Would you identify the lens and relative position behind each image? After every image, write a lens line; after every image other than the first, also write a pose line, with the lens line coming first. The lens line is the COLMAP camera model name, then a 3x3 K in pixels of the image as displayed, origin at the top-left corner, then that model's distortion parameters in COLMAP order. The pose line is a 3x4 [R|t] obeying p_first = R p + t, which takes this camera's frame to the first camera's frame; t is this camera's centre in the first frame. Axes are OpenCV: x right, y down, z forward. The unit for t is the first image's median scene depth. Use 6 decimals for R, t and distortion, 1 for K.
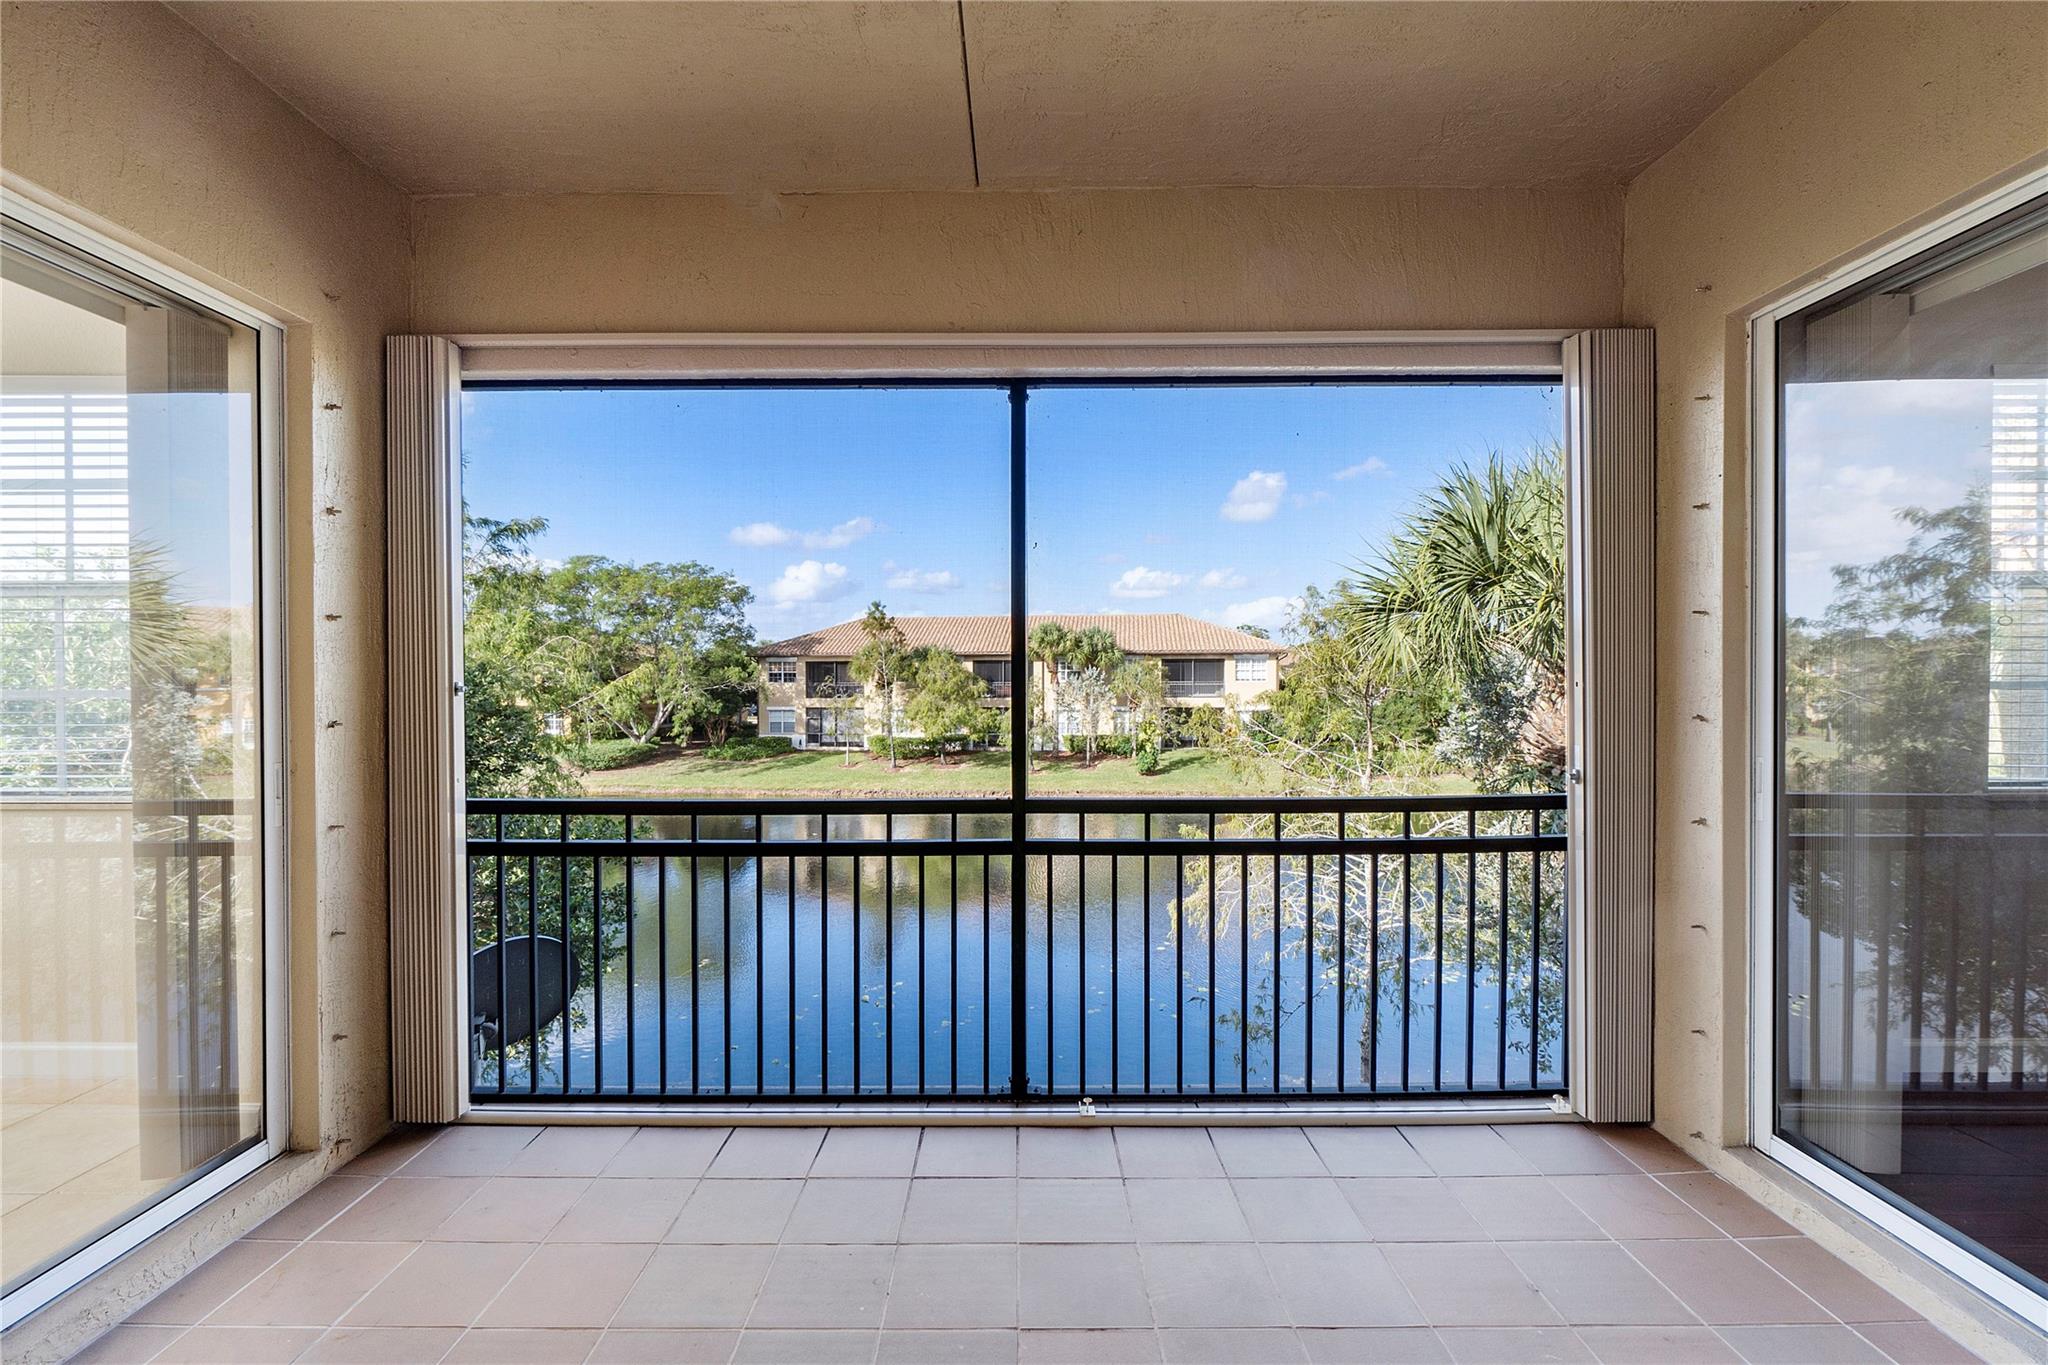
lens RADIAL K [[883.3, 0, 1017.5], [0, 883.3, 689.9], [0, 0, 1]] dist [-0.003068, -0.000663]
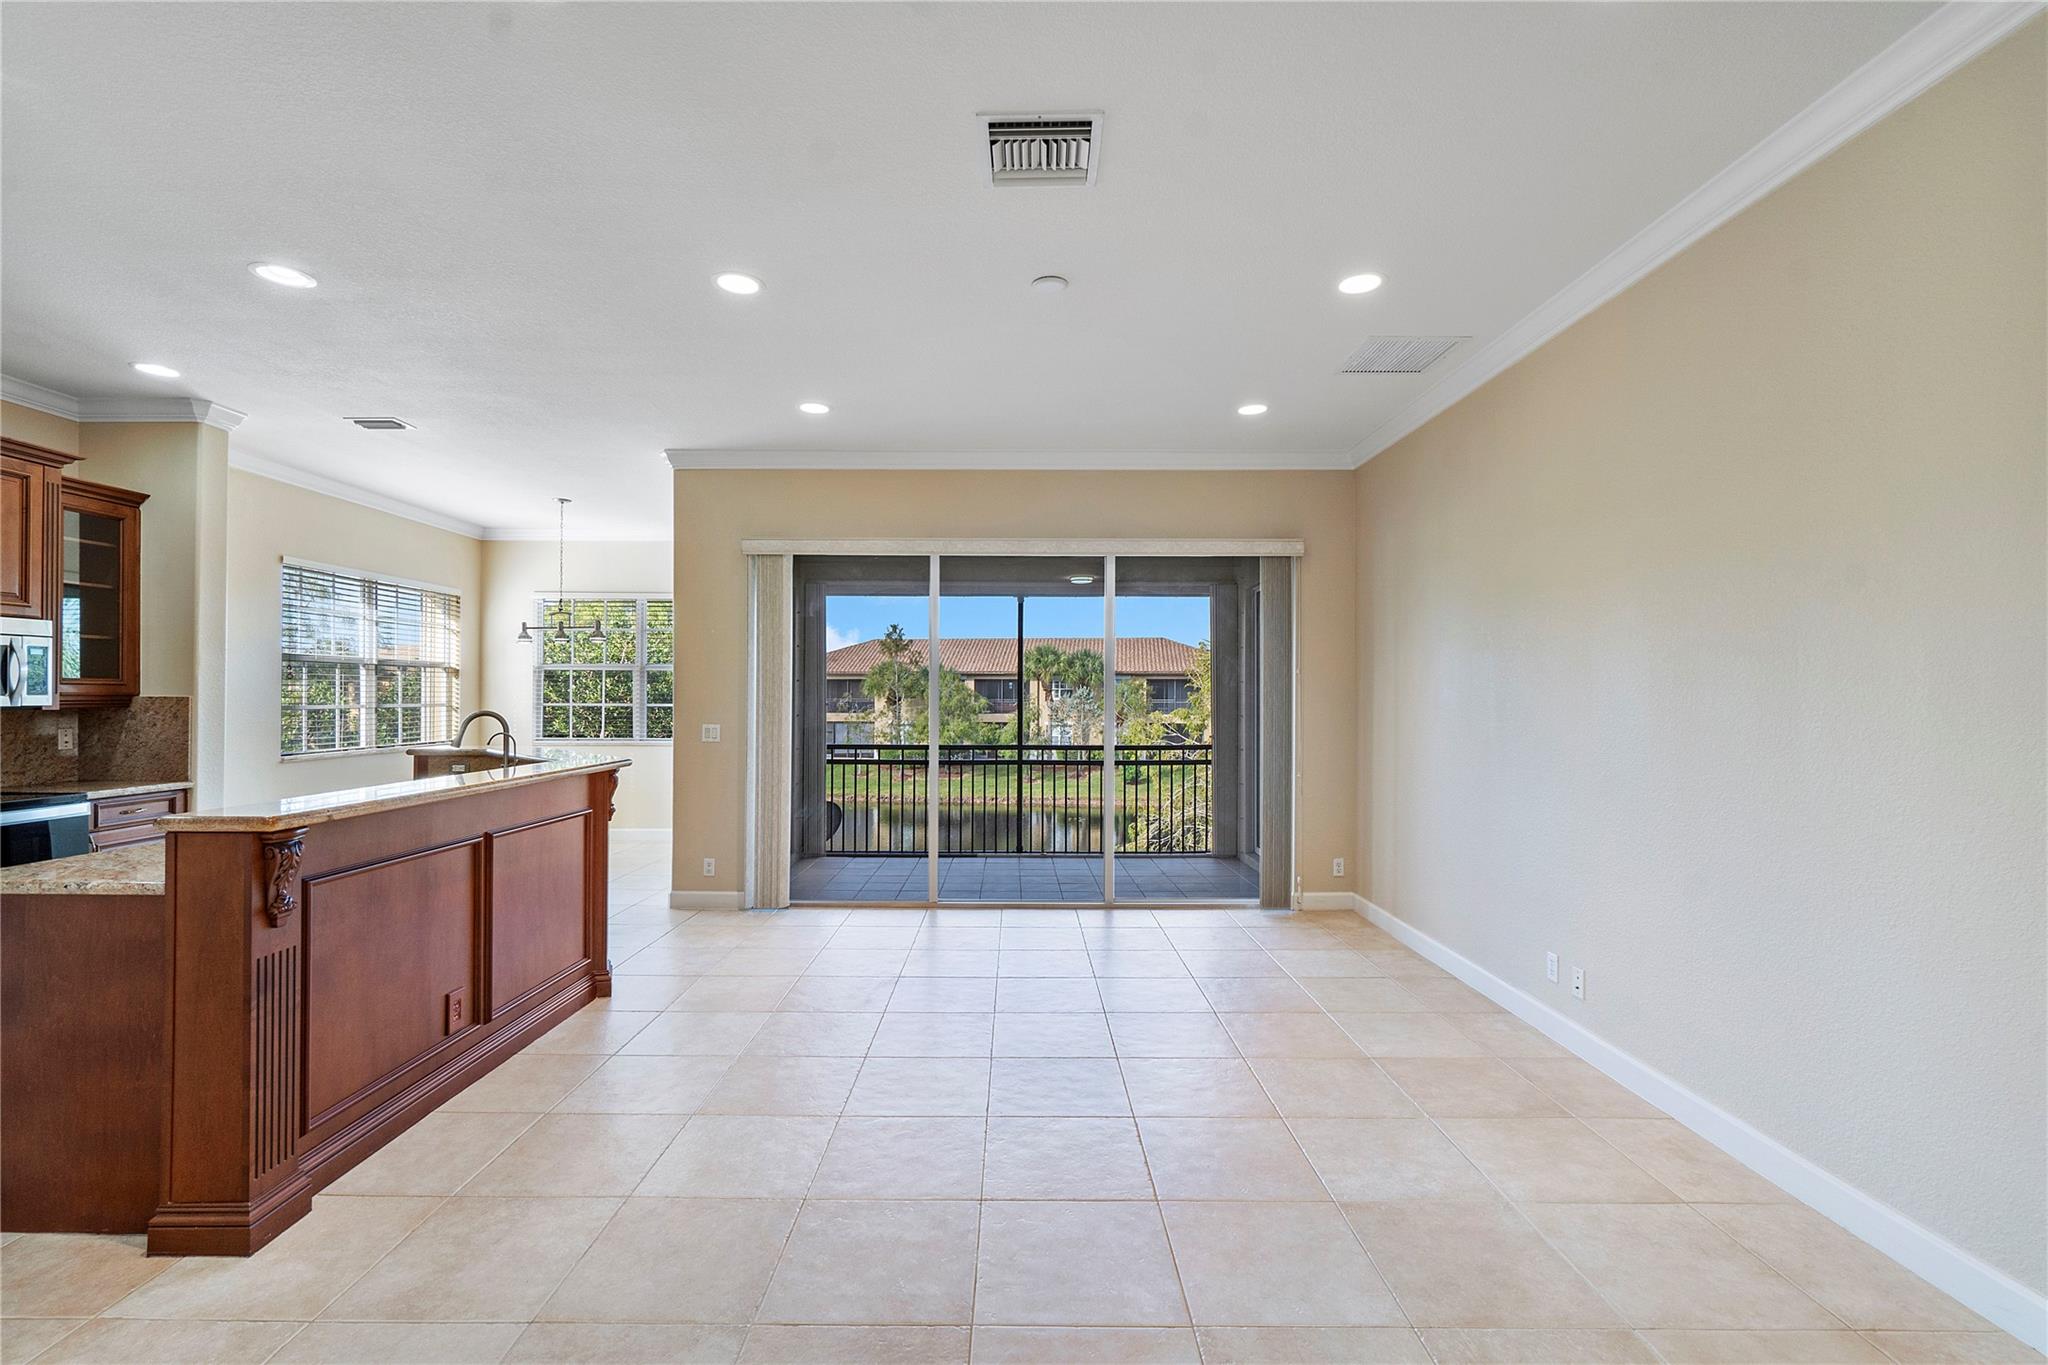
lens RADIAL K [[883.3, 0, 1017.5], [0, 883.3, 689.9], [0, 0, 1]] dist [-0.003068, -0.000663]
pose [[0.999975, 0.006351, 0.003111, -0.000839], [-0.006291, 0.999799, -0.019028, 0.000165], [-0.003231, 0.019008, 0.999814, -0.101635]]
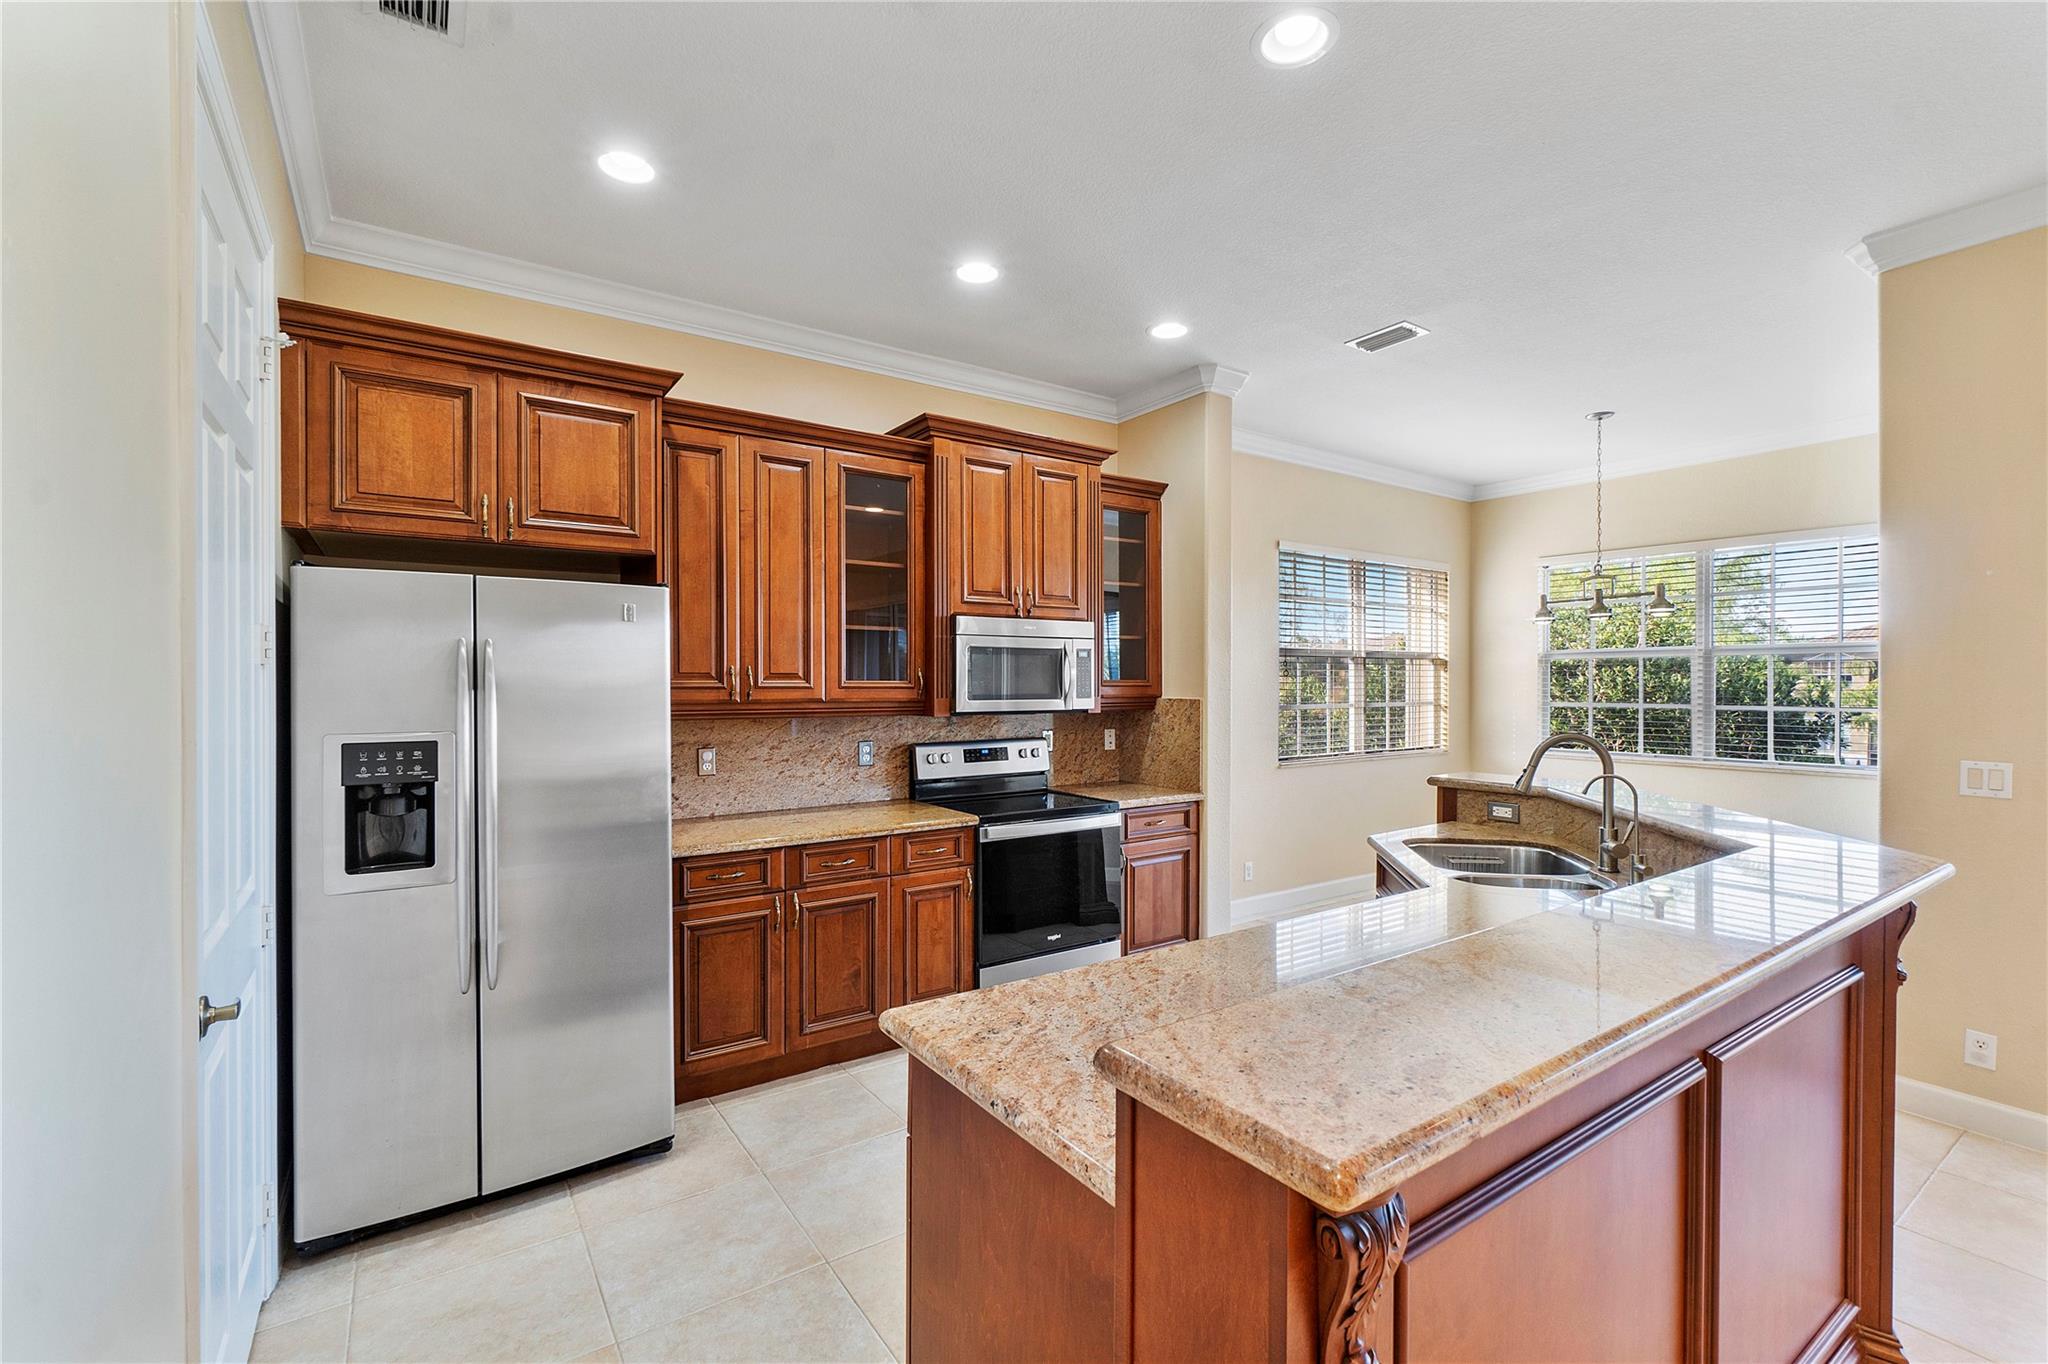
lens RADIAL K [[883.3, 0, 1017.5], [0, 883.3, 689.4], [0, 0, 1]] dist [-0.003068, -0.000663]
pose [[0.566764, 0.009930, -0.823820, -0.026989], [-0.011653, 0.999924, 0.004036, -0.001299], [0.823798, 0.007313, 0.566836, -0.072247]]
